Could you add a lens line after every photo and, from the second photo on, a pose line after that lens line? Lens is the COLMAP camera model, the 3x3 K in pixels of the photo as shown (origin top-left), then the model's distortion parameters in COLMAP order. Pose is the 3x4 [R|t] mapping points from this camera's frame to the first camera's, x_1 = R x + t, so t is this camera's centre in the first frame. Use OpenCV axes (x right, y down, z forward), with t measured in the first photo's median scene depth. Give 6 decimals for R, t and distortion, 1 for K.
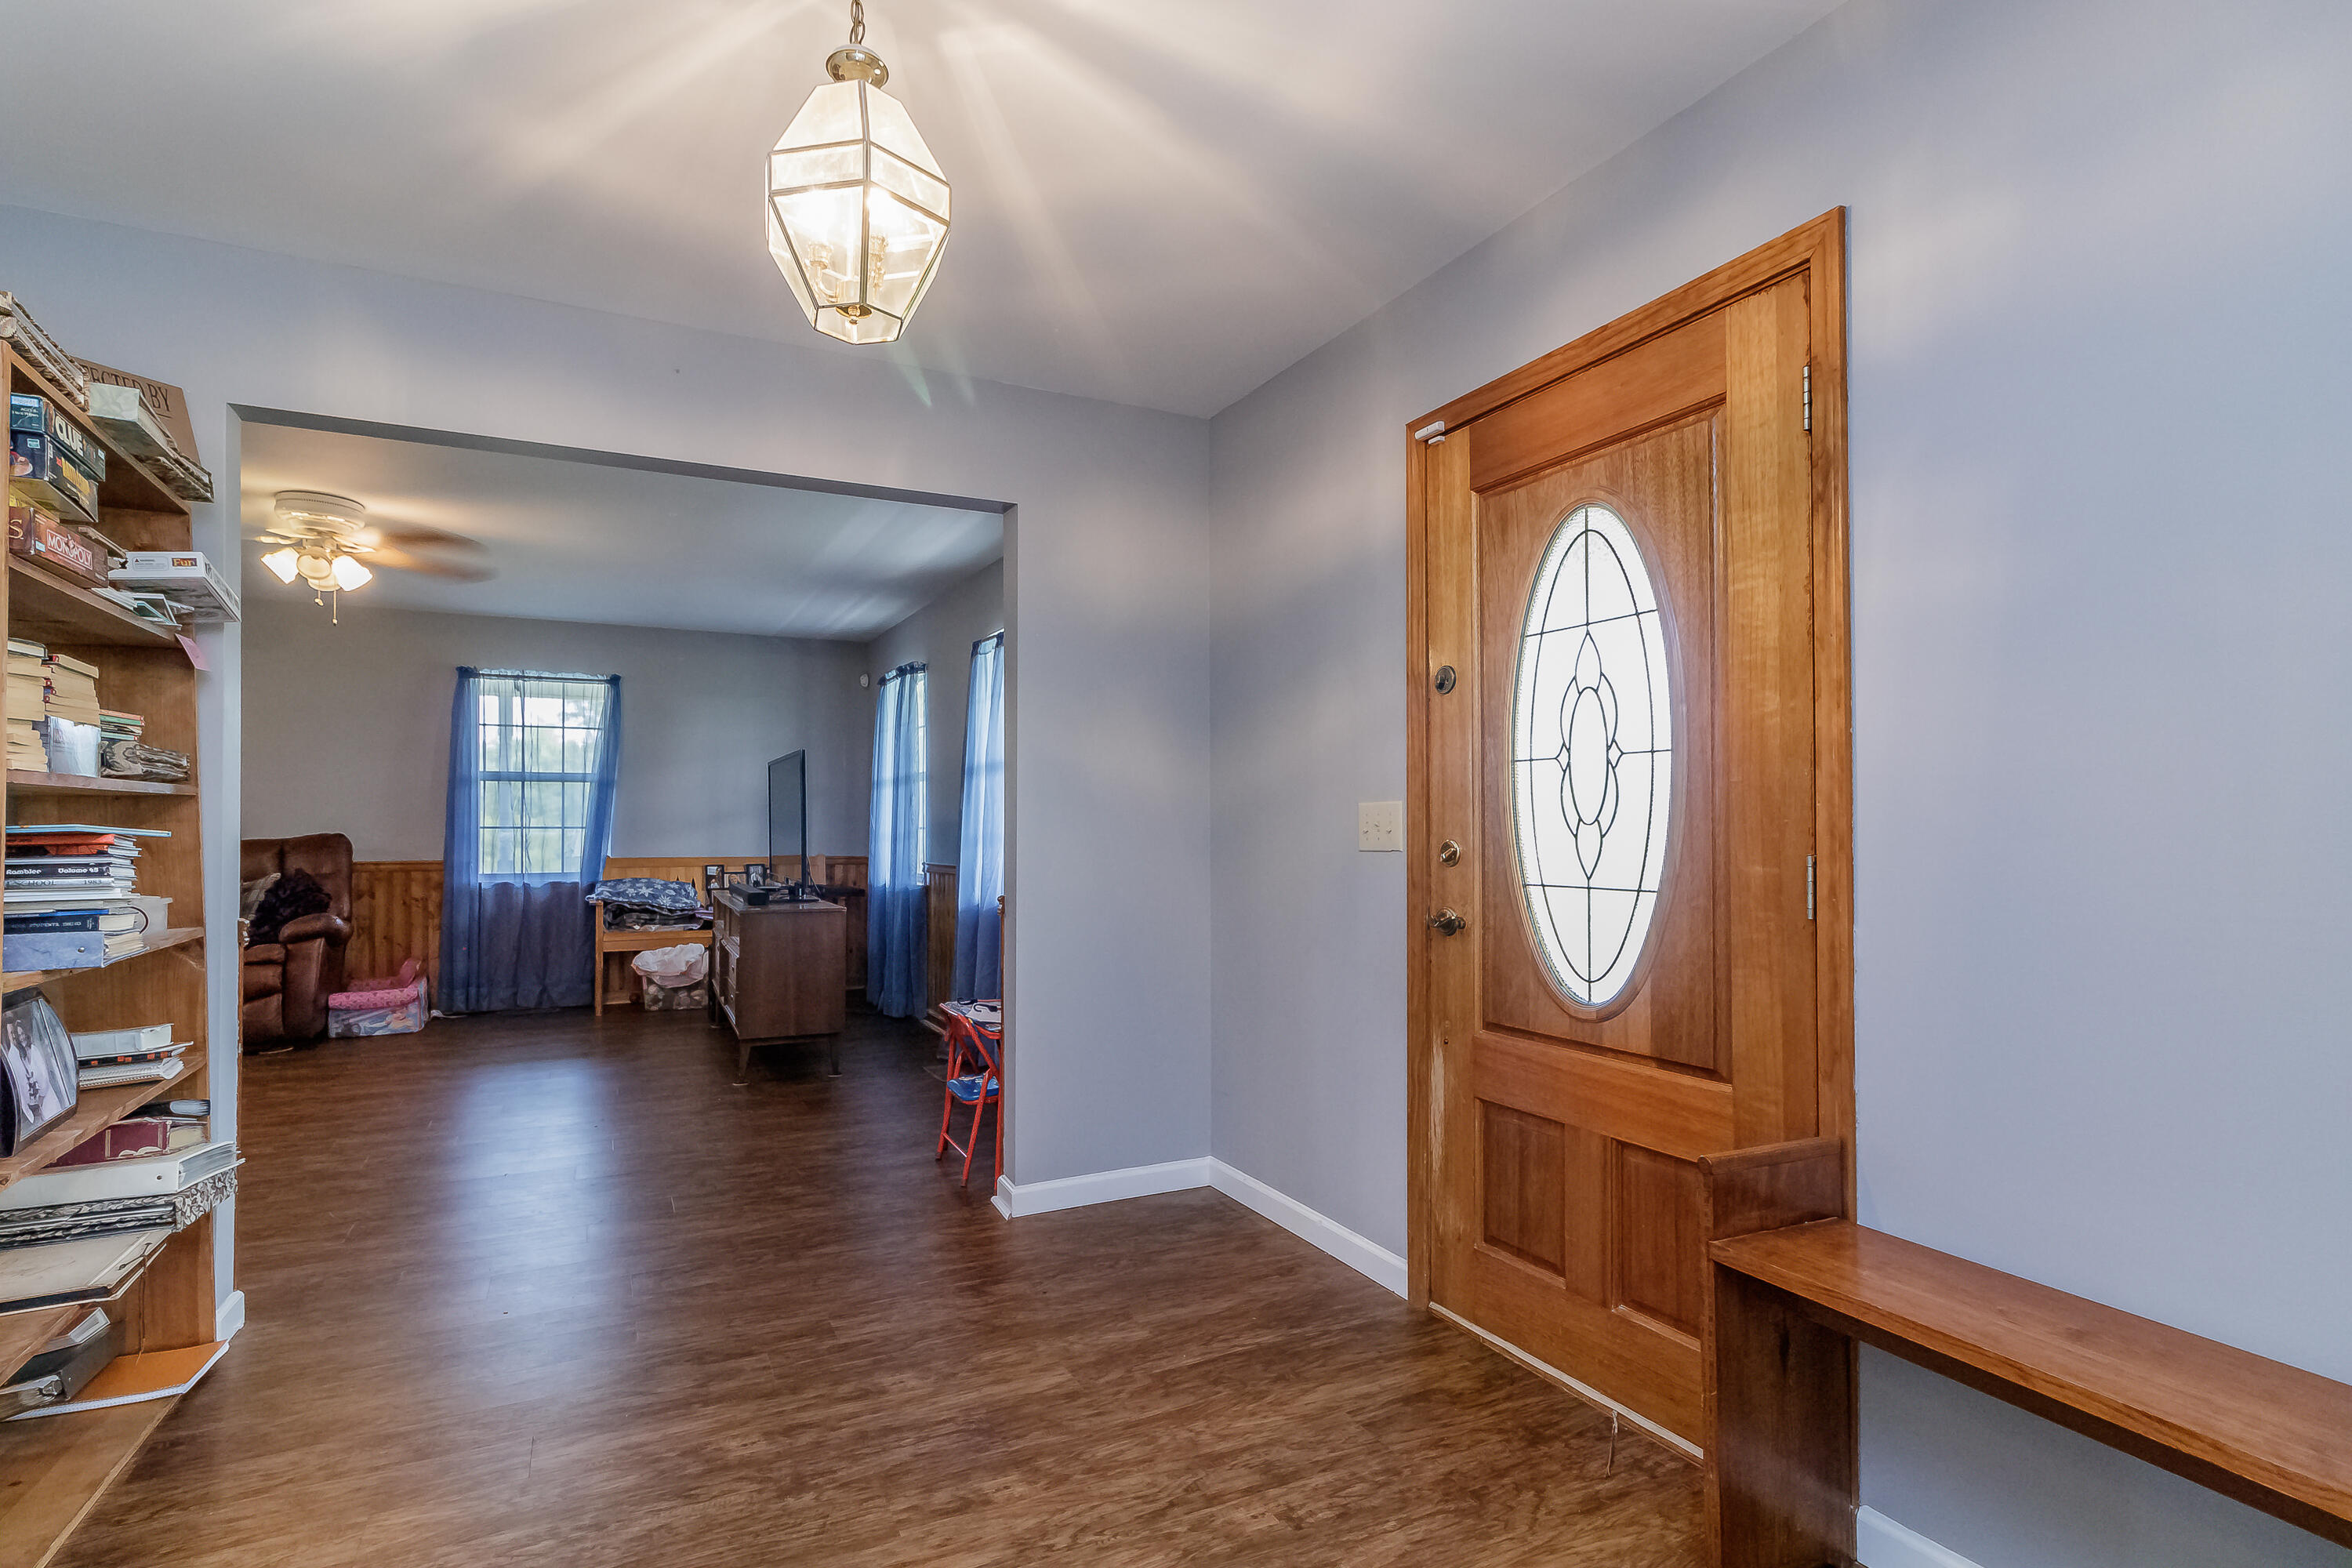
lens RADIAL K [[1099.1, 0, 1157.6], [0, 1099.1, 793.9], [0, 0, 1]] dist [0.002022, 0.000307]
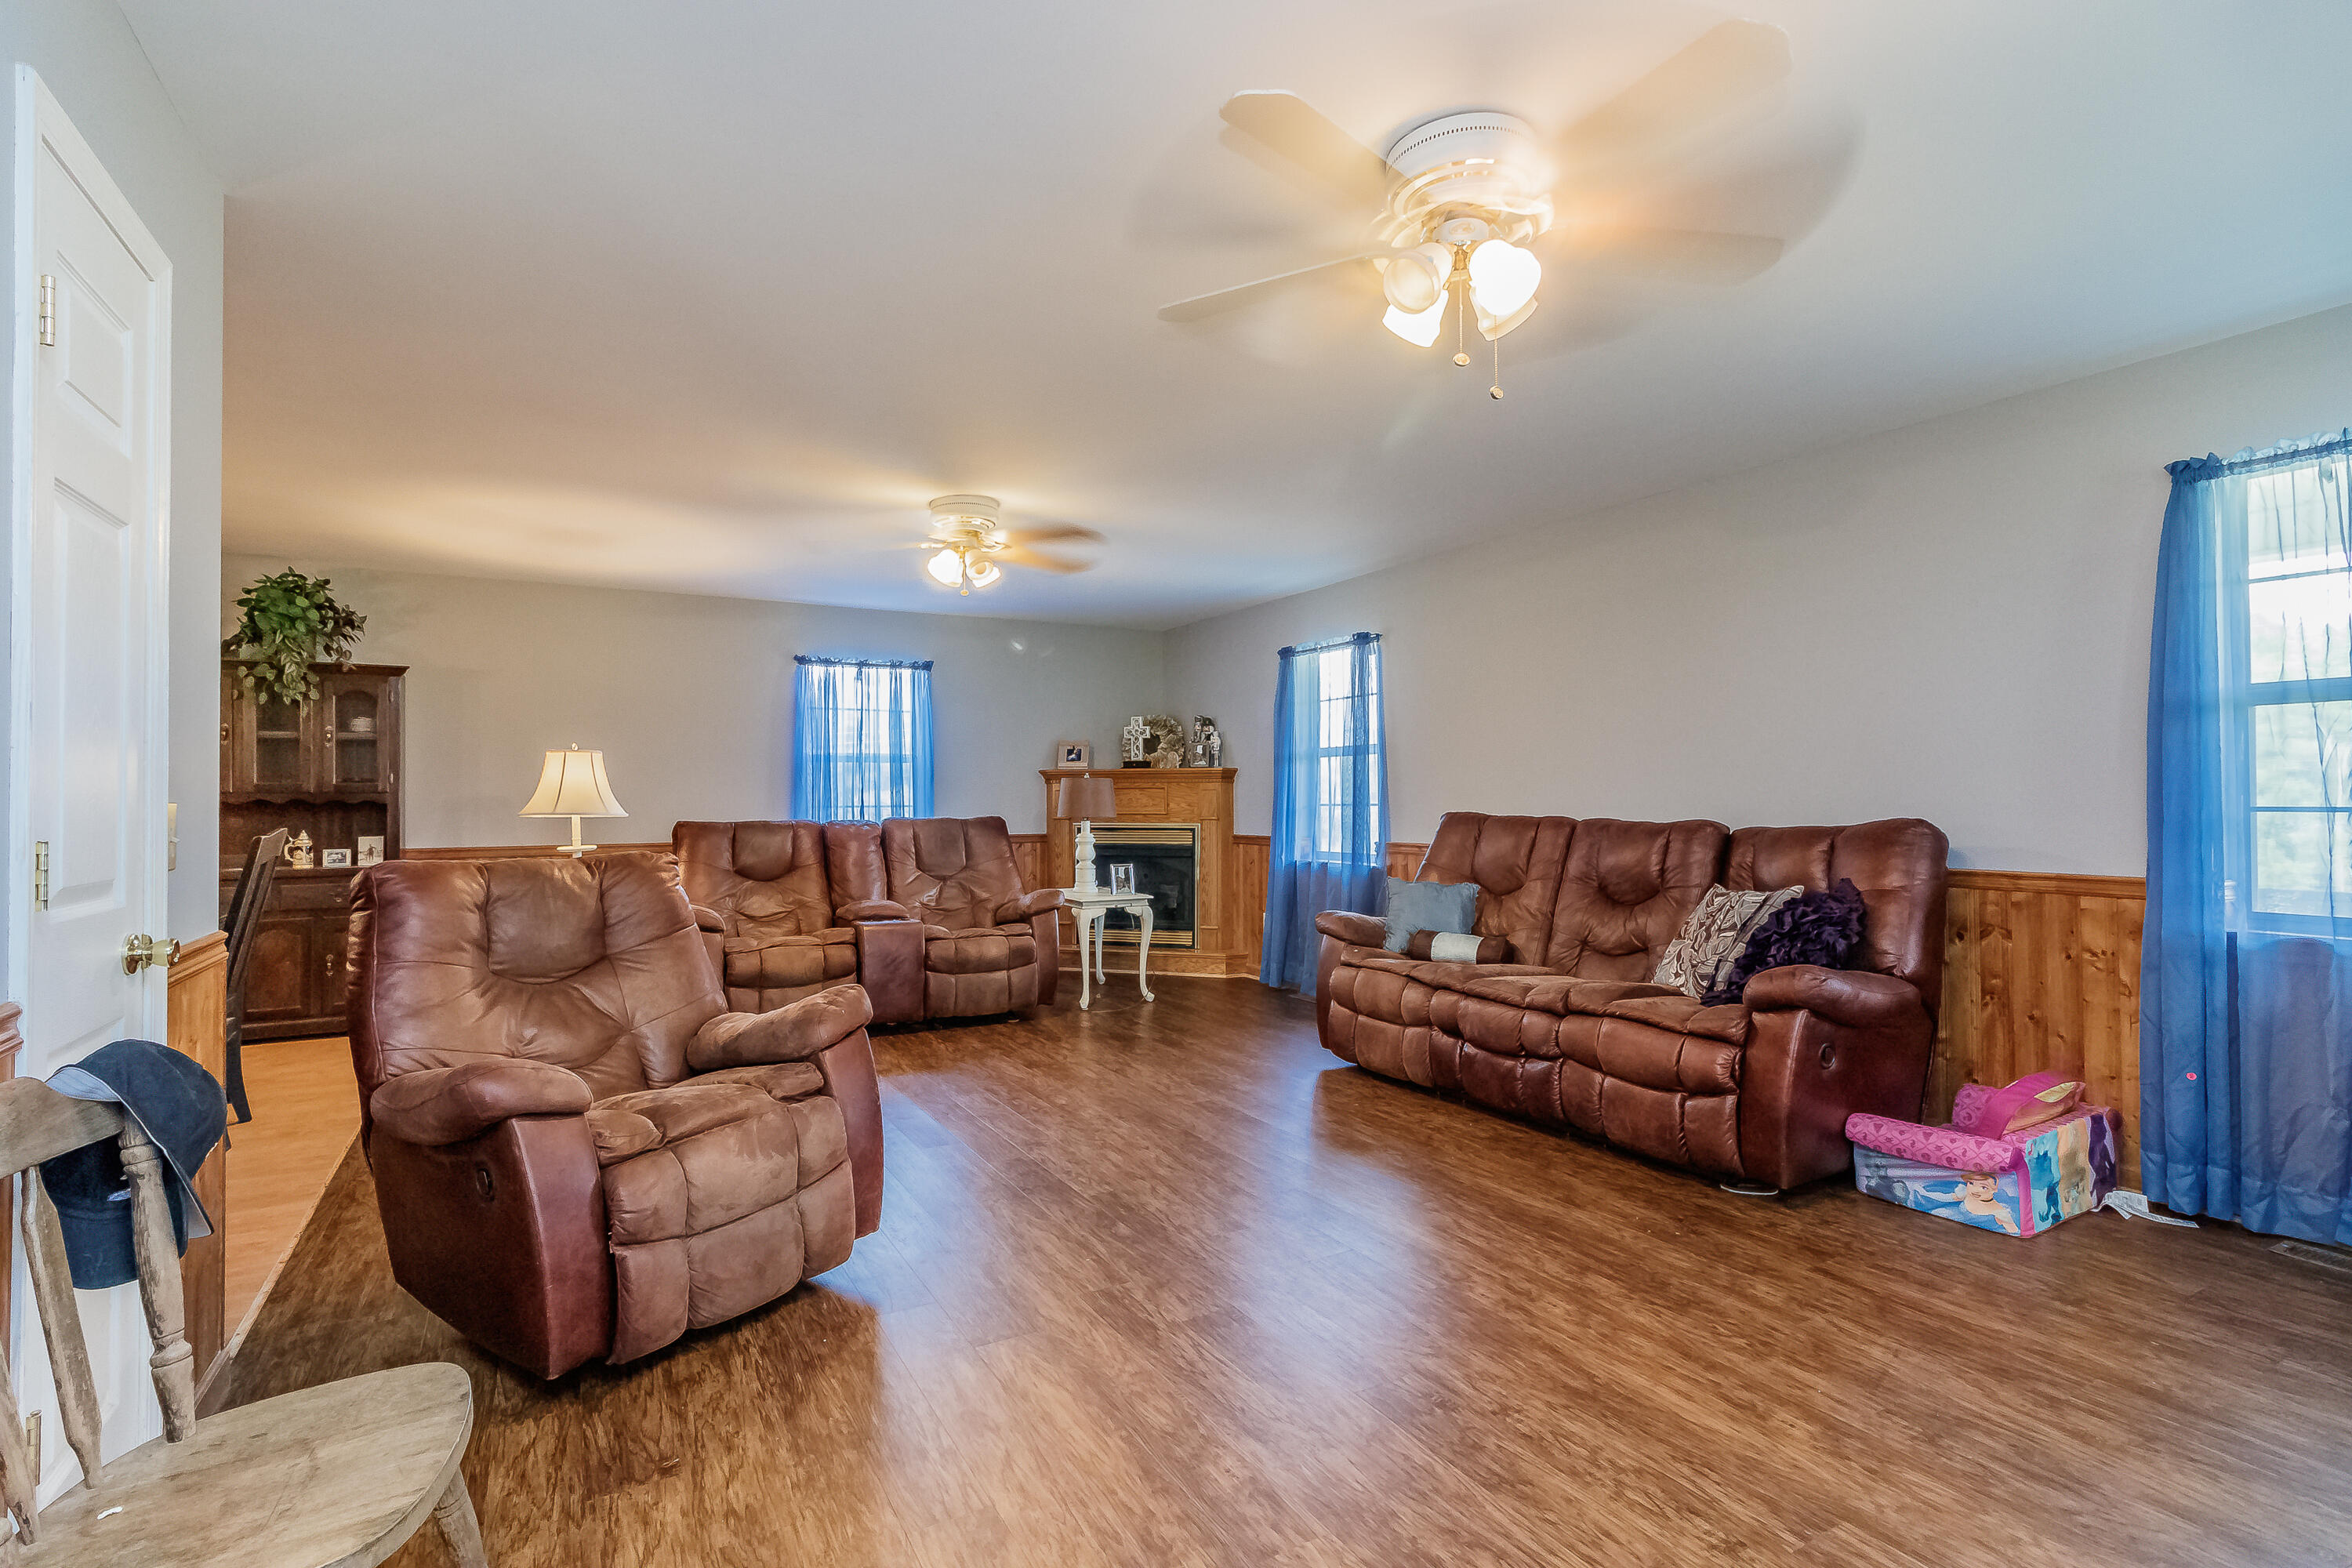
lens RADIAL K [[1099.1, 0, 1157.6], [0, 1099.1, 793.9], [0, 0, 1]] dist [0.002022, 0.000307]
pose [[0.033917, 0.003131, -0.999420, -0.195594], [0.030815, 0.999516, 0.004177, 0.009254], [0.998950, -0.030938, 0.033804, 0.581560]]
